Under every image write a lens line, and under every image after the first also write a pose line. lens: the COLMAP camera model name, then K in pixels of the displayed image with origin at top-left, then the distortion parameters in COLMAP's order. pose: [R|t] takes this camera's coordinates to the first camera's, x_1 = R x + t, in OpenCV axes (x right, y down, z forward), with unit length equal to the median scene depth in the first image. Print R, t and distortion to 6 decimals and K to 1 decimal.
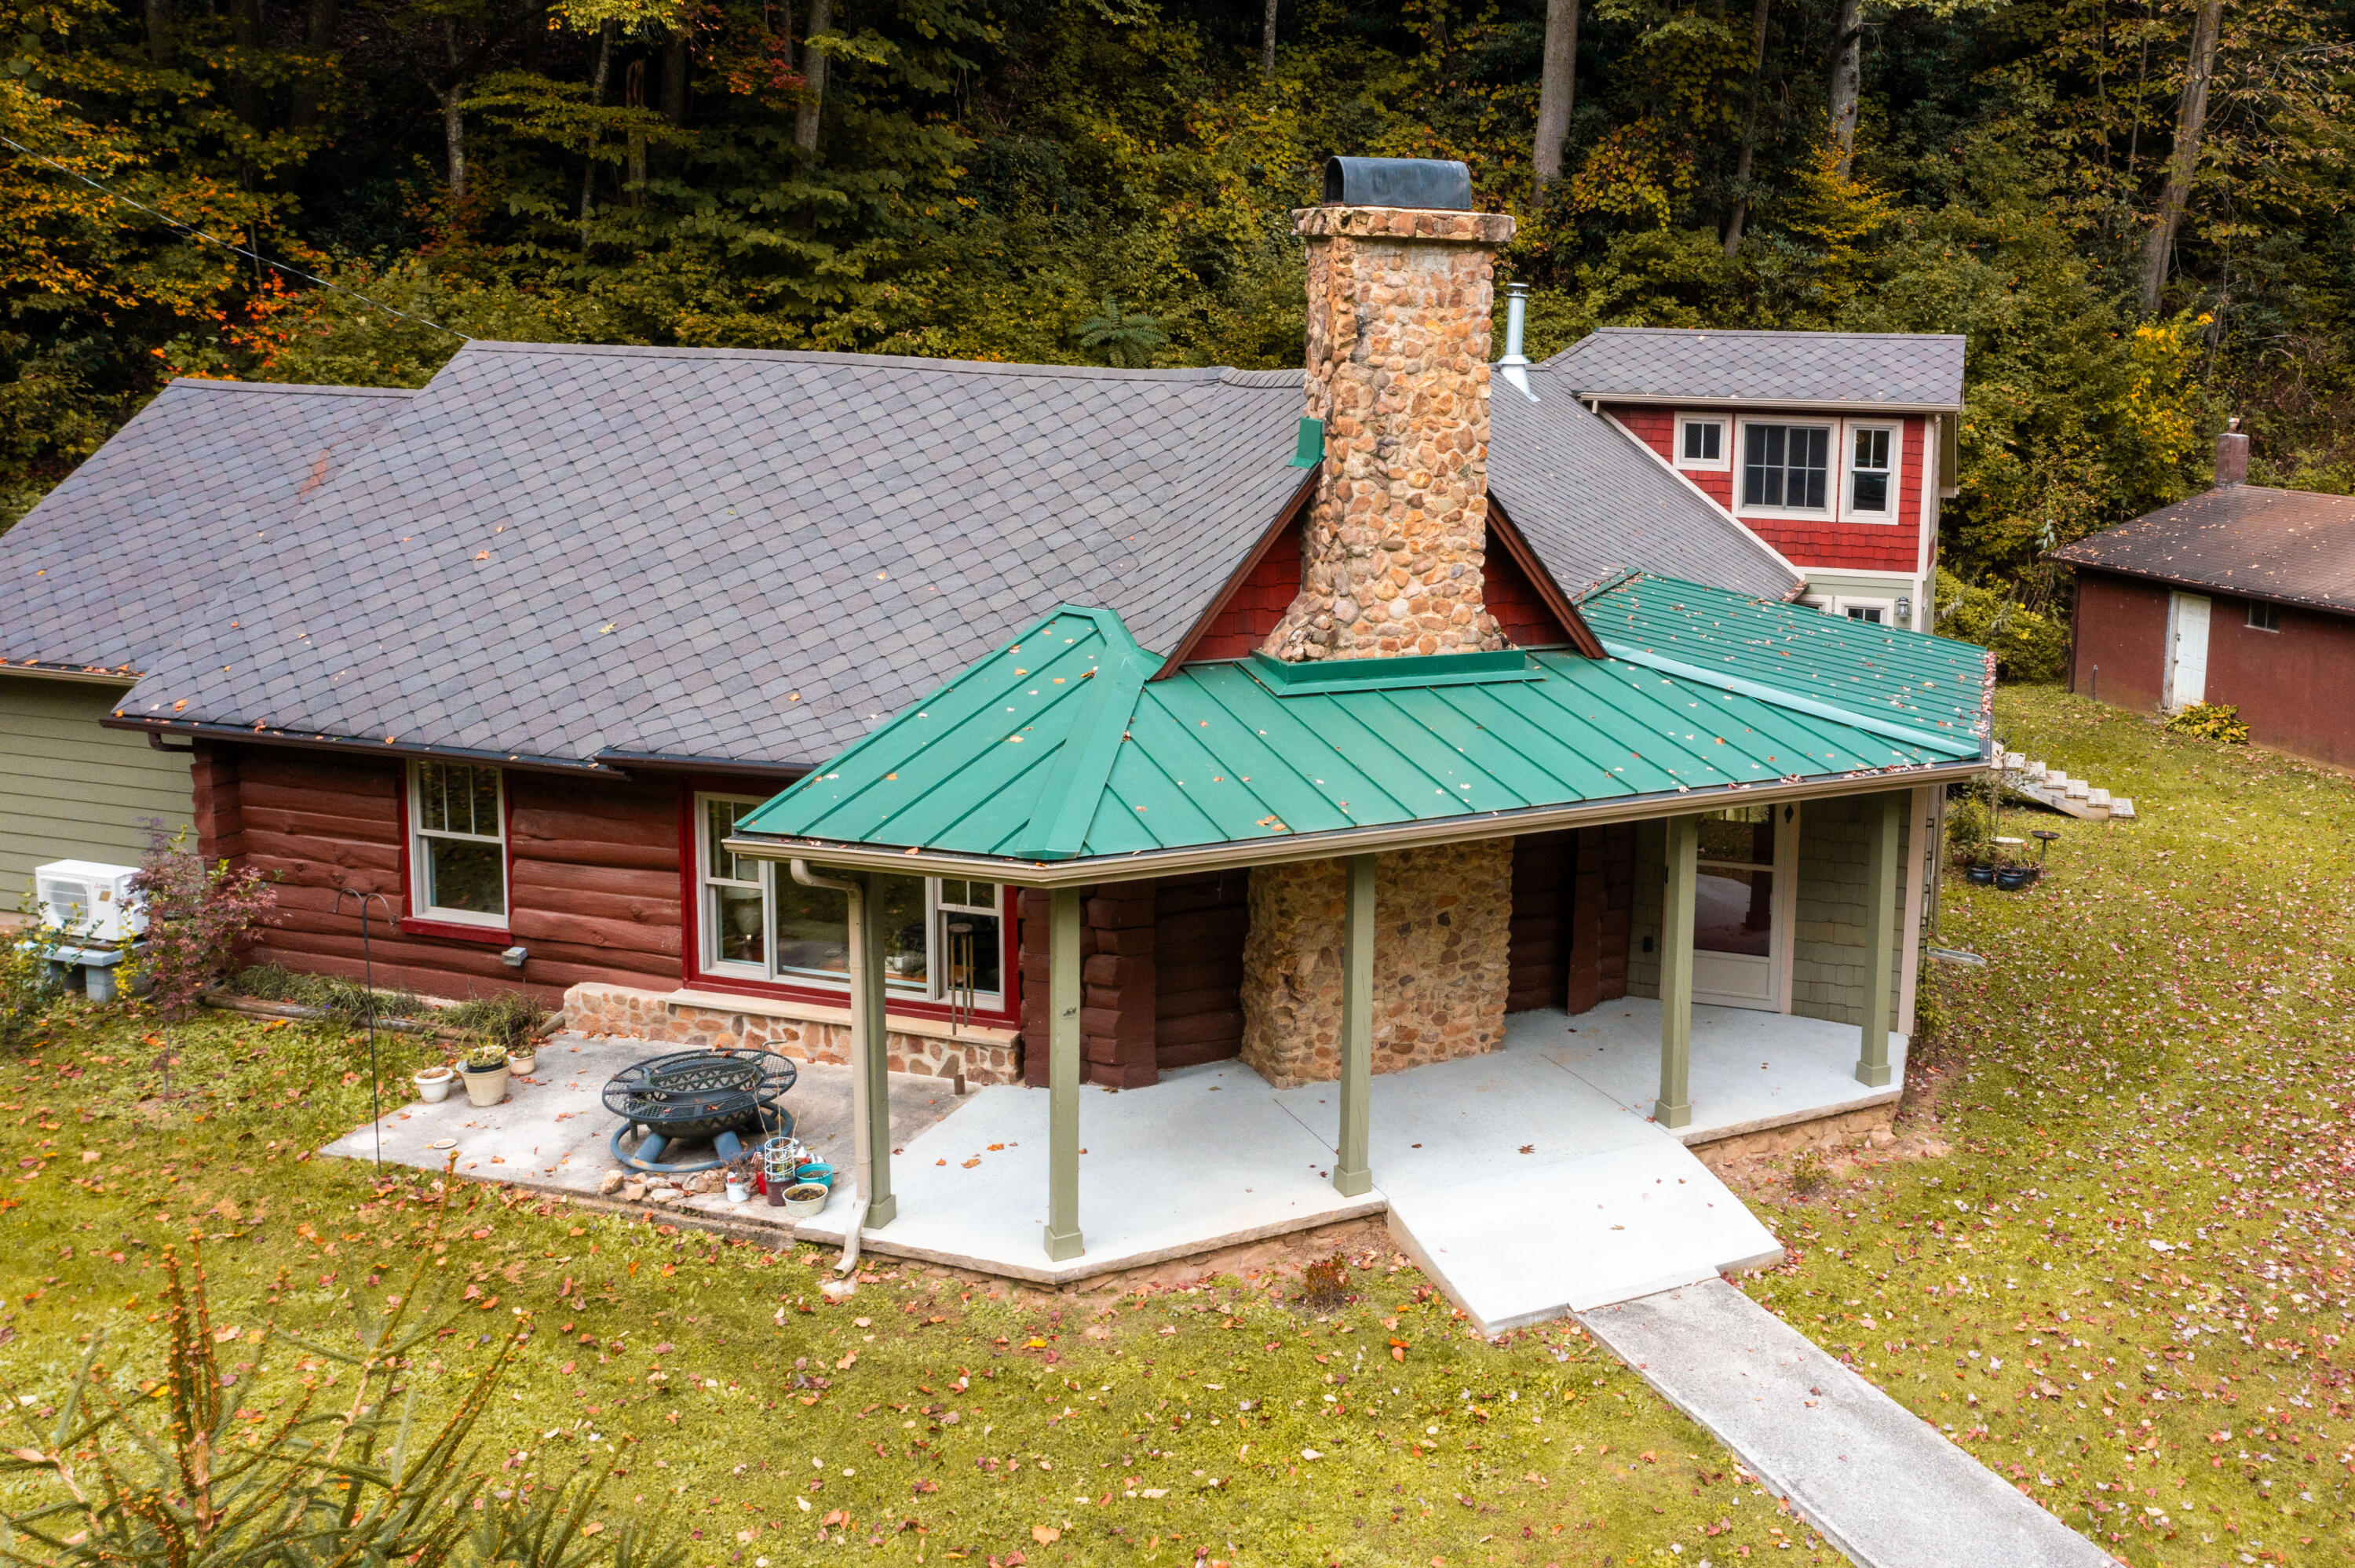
lens RADIAL K [[1926.2, 0, 1454.0], [0, 1926.2, 640.4], [0, 0, 1]] dist [0.000149, 0.008931]
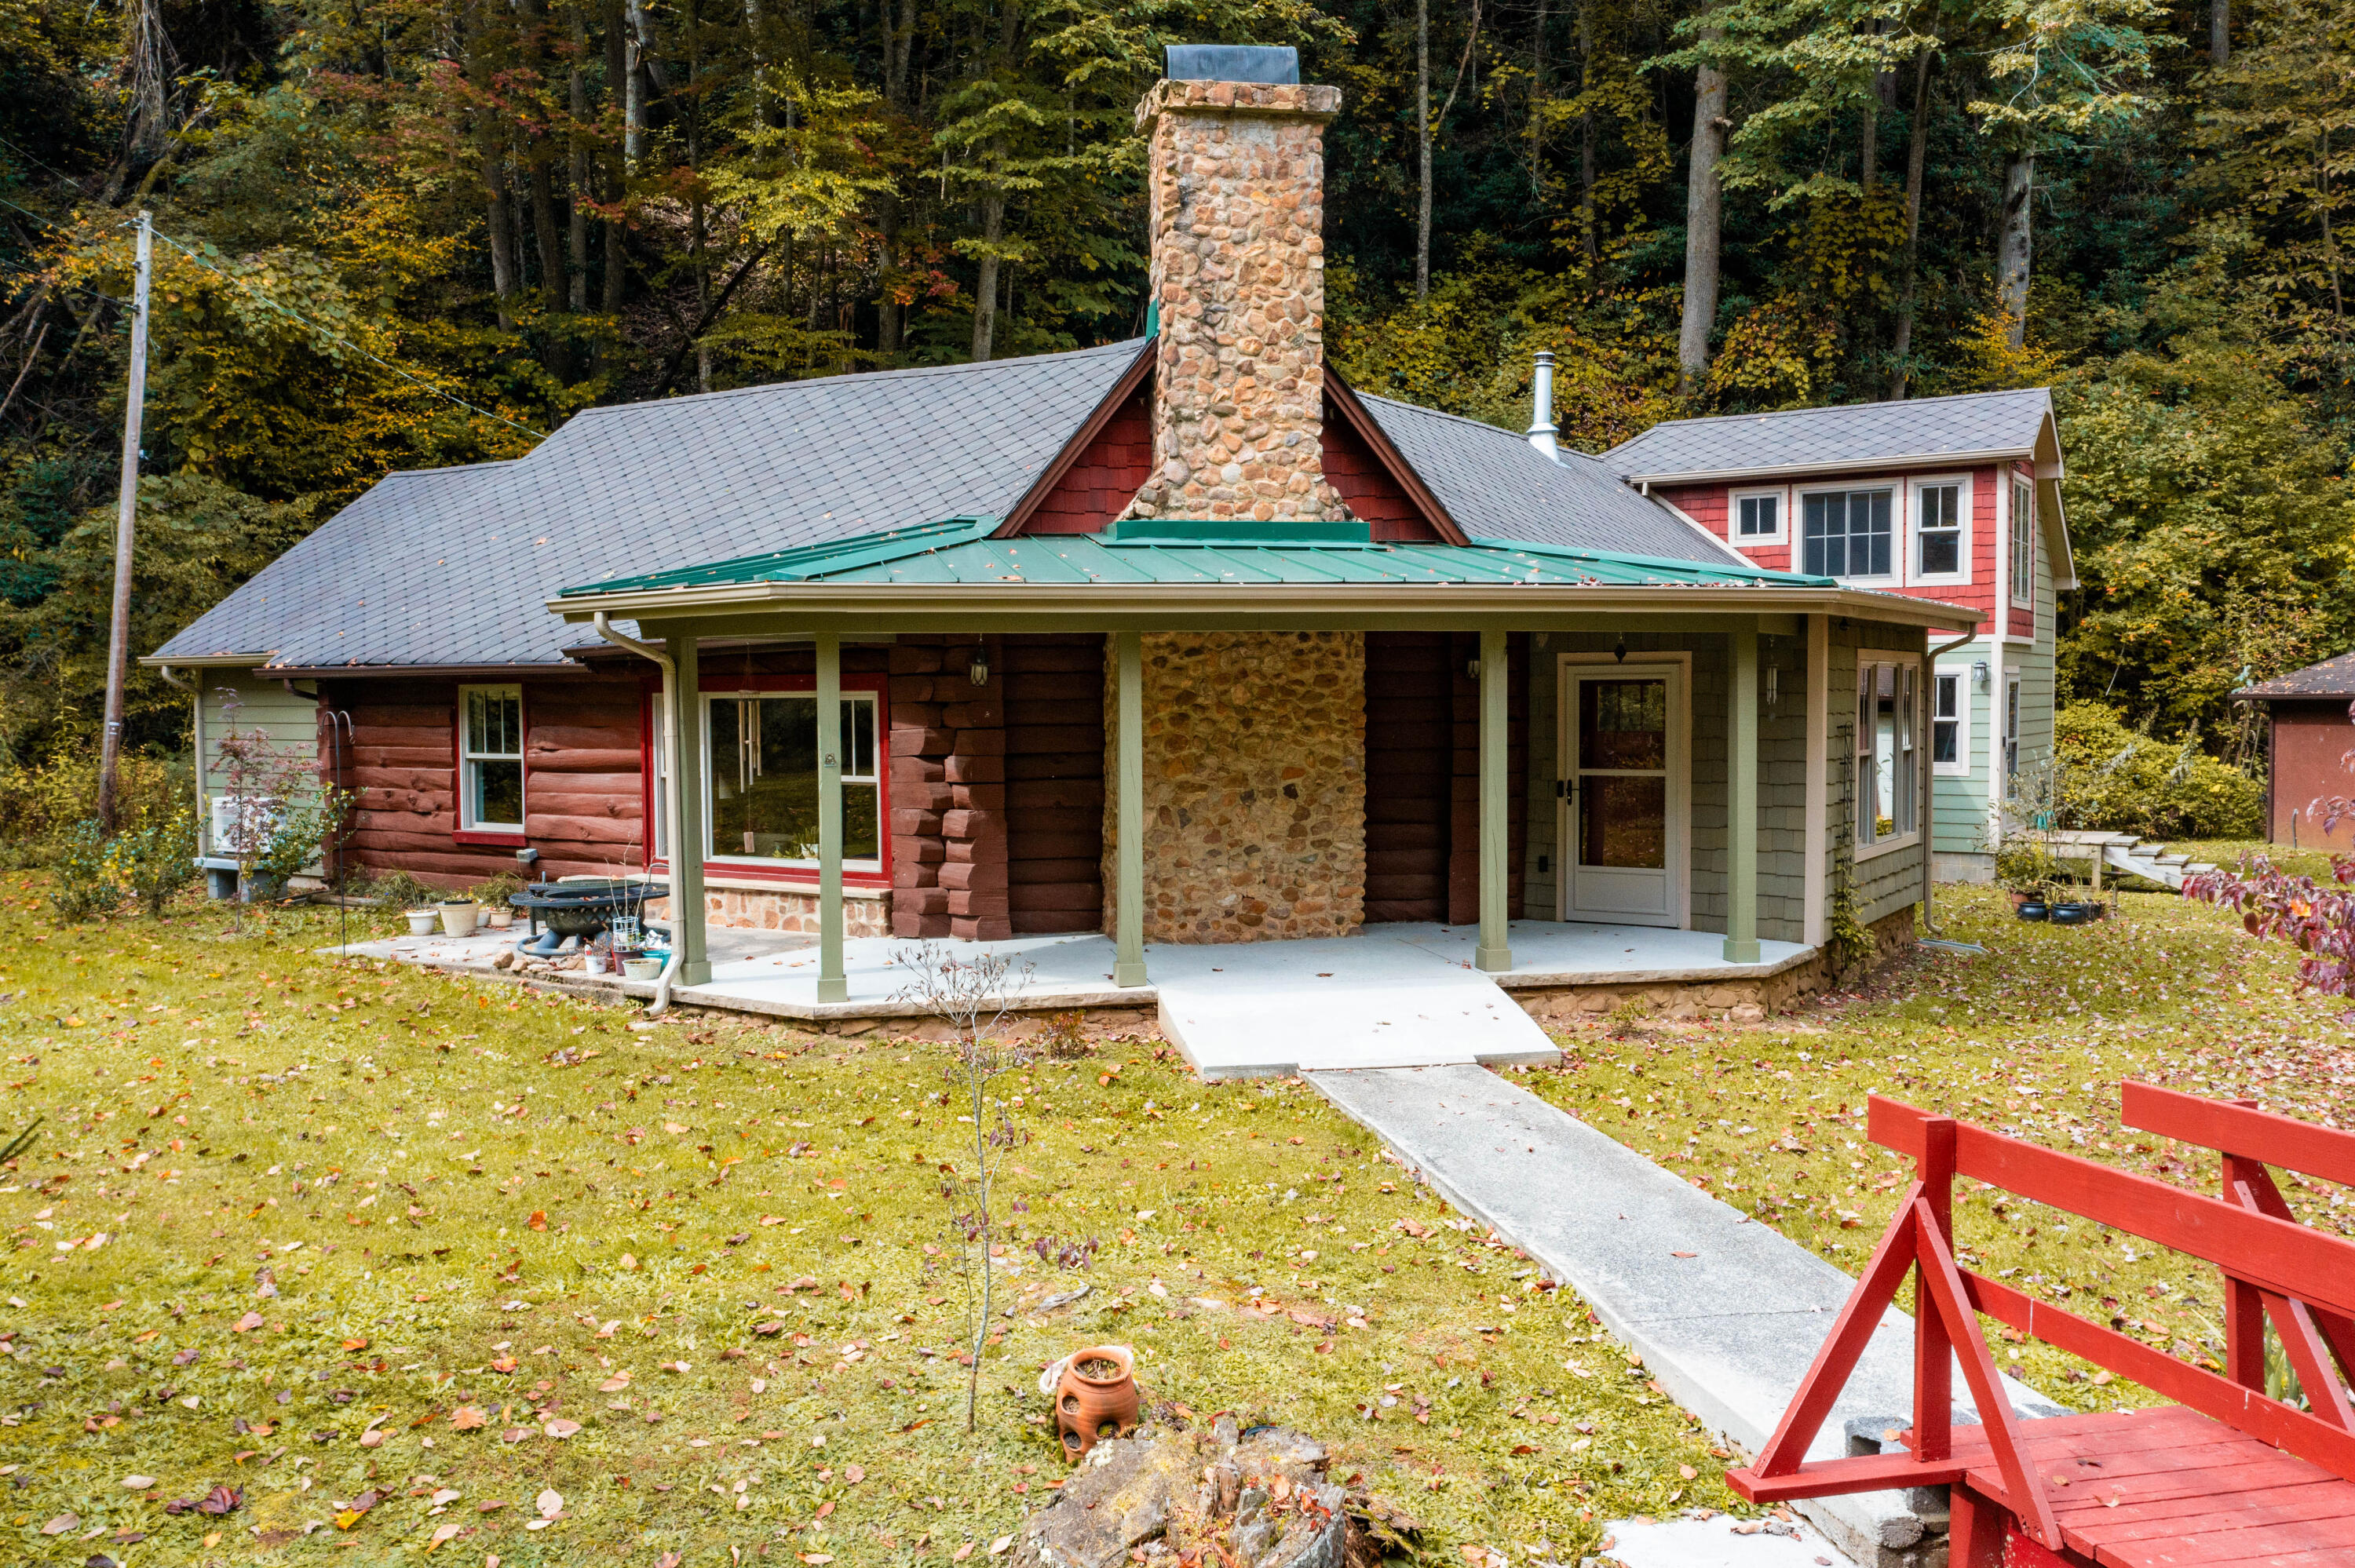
lens RADIAL K [[1827.3, 0, 1176.0], [0, 1827.3, 815.1], [0, 0, 1]] dist [0.002458, 0.007382]
pose [[0.954875, -0.013387, -0.296707, 0.207494], [-0.011693, 0.996515, -0.082593, 0.222126], [0.296779, 0.082335, 0.951390, 0.068222]]
